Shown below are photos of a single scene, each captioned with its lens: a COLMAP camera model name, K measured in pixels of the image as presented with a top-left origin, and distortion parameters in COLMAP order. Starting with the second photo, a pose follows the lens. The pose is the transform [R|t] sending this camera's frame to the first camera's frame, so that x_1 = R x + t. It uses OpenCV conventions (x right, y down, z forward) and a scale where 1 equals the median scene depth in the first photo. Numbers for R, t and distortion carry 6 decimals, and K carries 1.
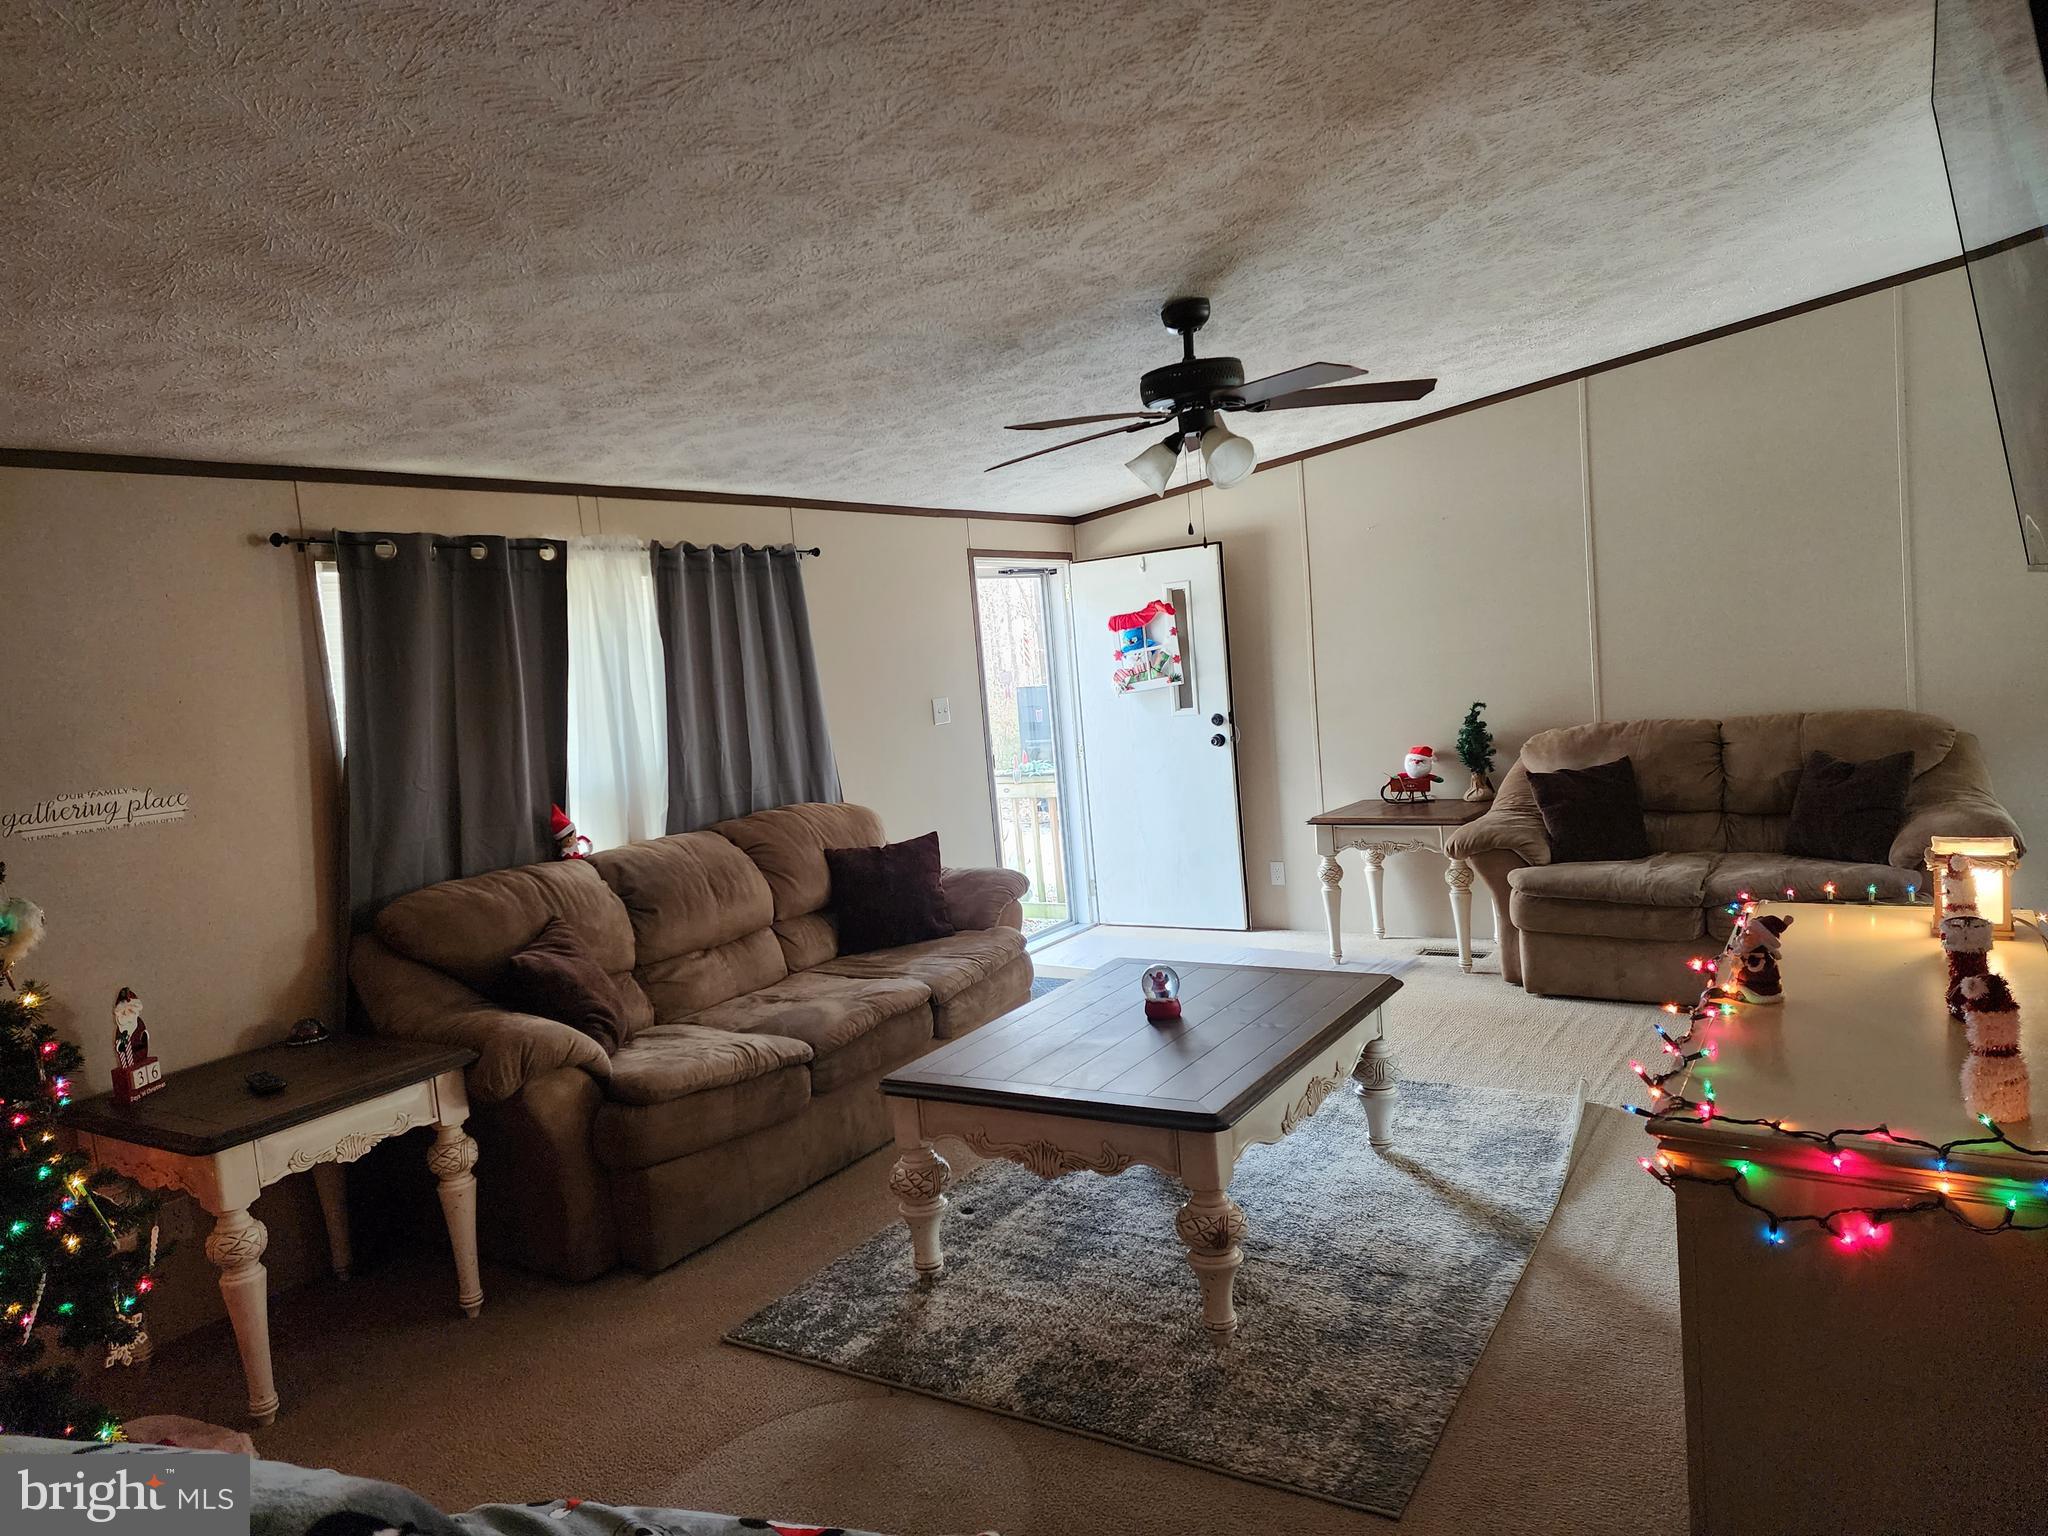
lens RADIAL K [[1373.1, 0, 982.8], [0, 1373.1, 778.8], [0, 0, 1]] dist [0.087878, -0.071015]
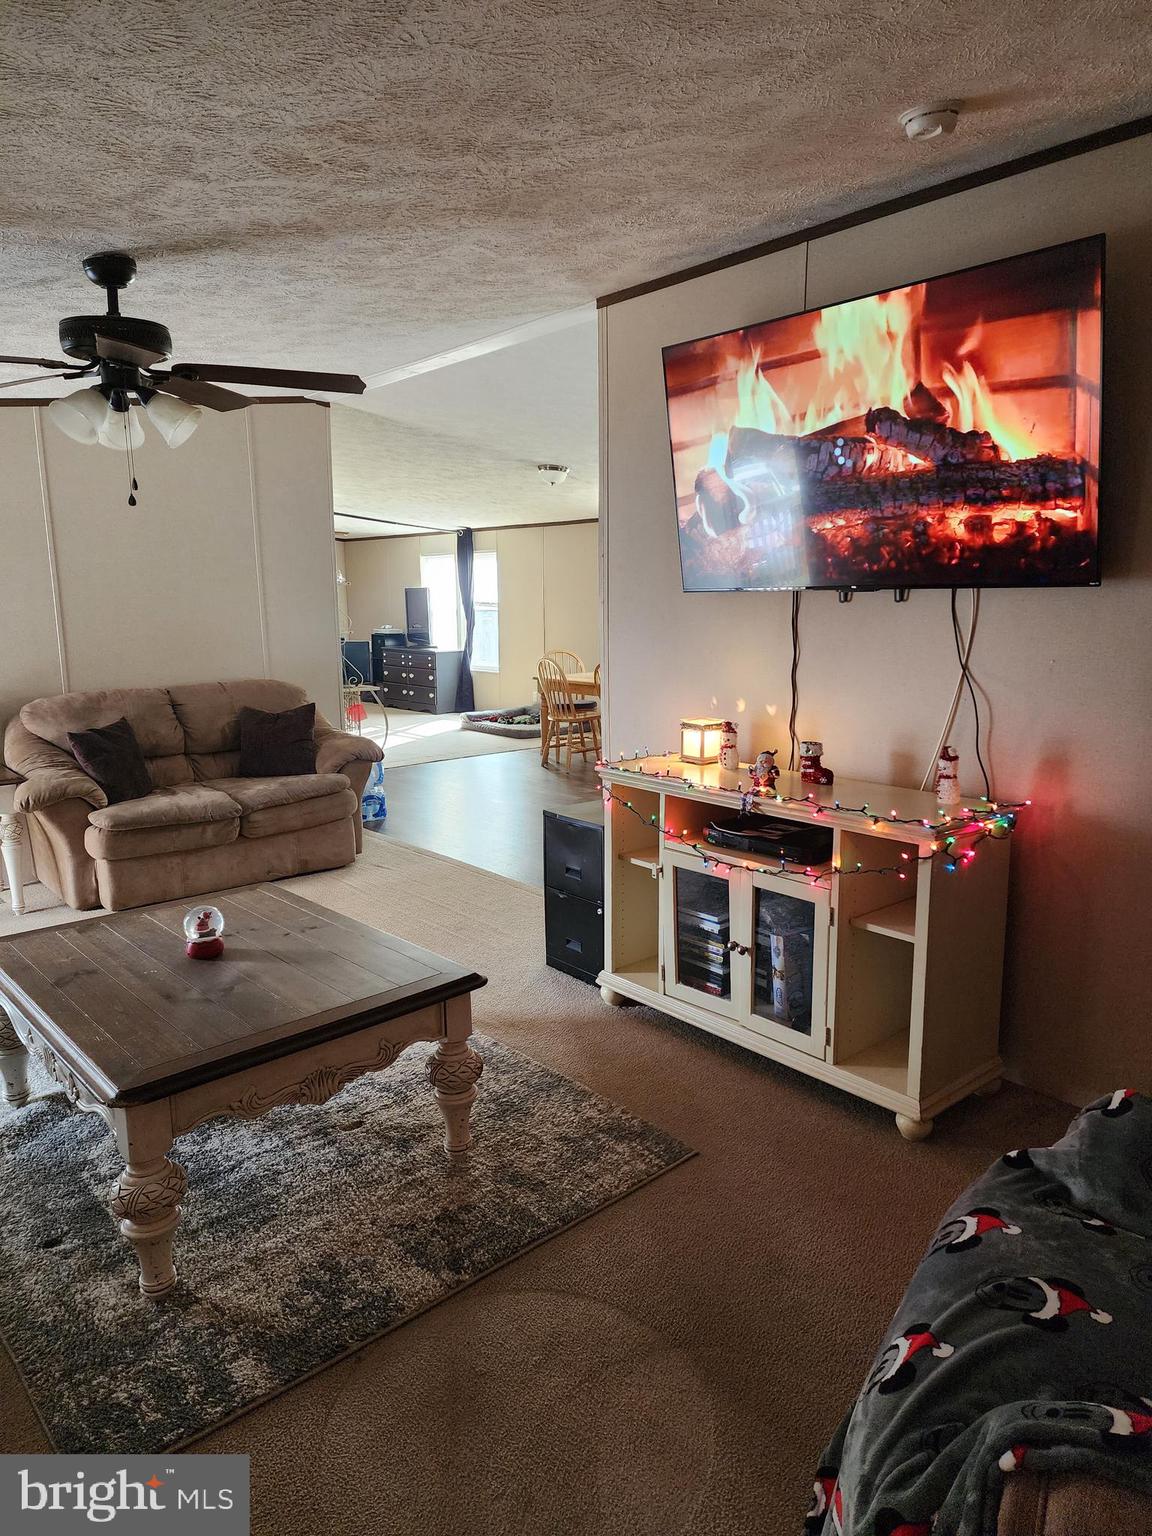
lens RADIAL K [[1029.8, 0, 591.7], [0, 1029.8, 760.9], [0, 0, 1]] dist [0.087878, -0.071015]
pose [[0.265785, -0.078254, 0.960851, -0.519464], [0.079184, 0.995104, 0.059140, 0.001848], [-0.960775, 0.060366, 0.270680, 0.474216]]
